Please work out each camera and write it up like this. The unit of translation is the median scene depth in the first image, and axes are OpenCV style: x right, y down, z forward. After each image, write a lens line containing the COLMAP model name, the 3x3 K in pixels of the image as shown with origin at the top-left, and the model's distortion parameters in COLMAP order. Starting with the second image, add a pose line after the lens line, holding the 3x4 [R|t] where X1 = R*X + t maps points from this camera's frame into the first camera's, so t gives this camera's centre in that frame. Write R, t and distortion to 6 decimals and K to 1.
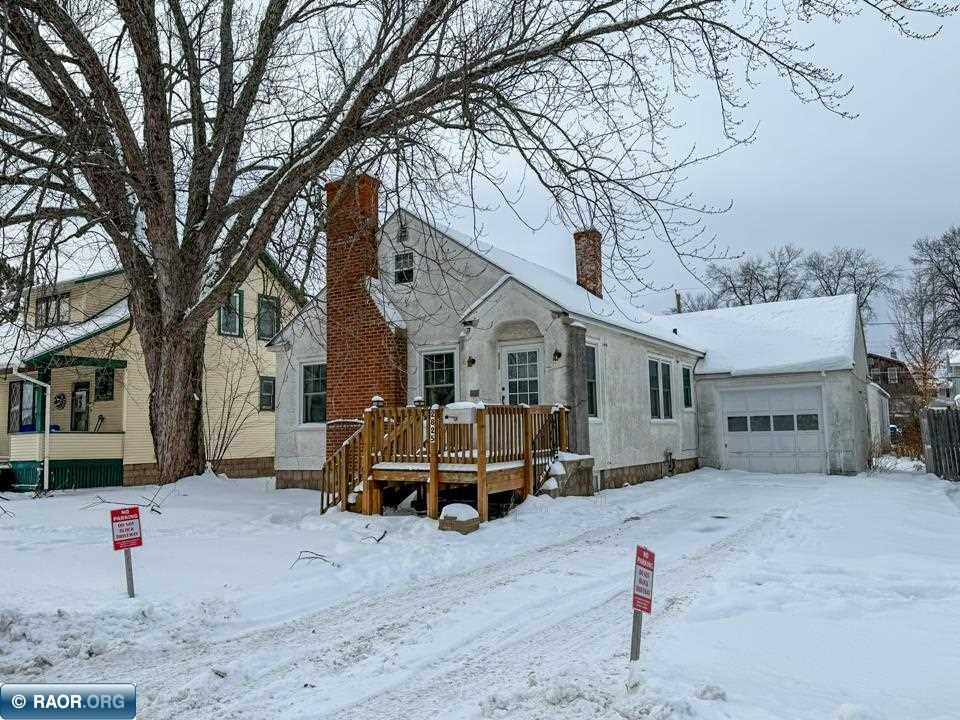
lens RADIAL K [[739.4, 0, 480.0], [0, 739.4, 360.0], [0, 0, 1]] dist [0.008476, 0.001596]
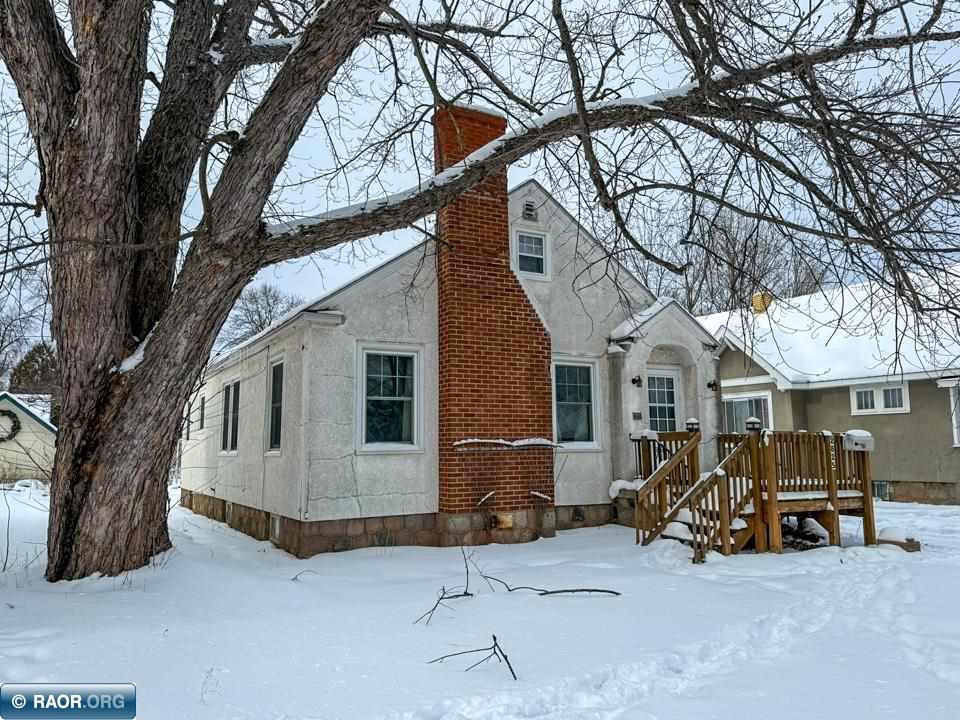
lens RADIAL K [[739.4, 0, 480.0], [0, 739.4, 360.0], [0, 0, 1]] dist [0.008476, 0.001596]
pose [[0.498328, 0.128012, 0.857486, -0.809552], [-0.088534, 0.991383, -0.096549, 0.073281], [-0.862457, -0.027803, 0.505367, 0.642642]]
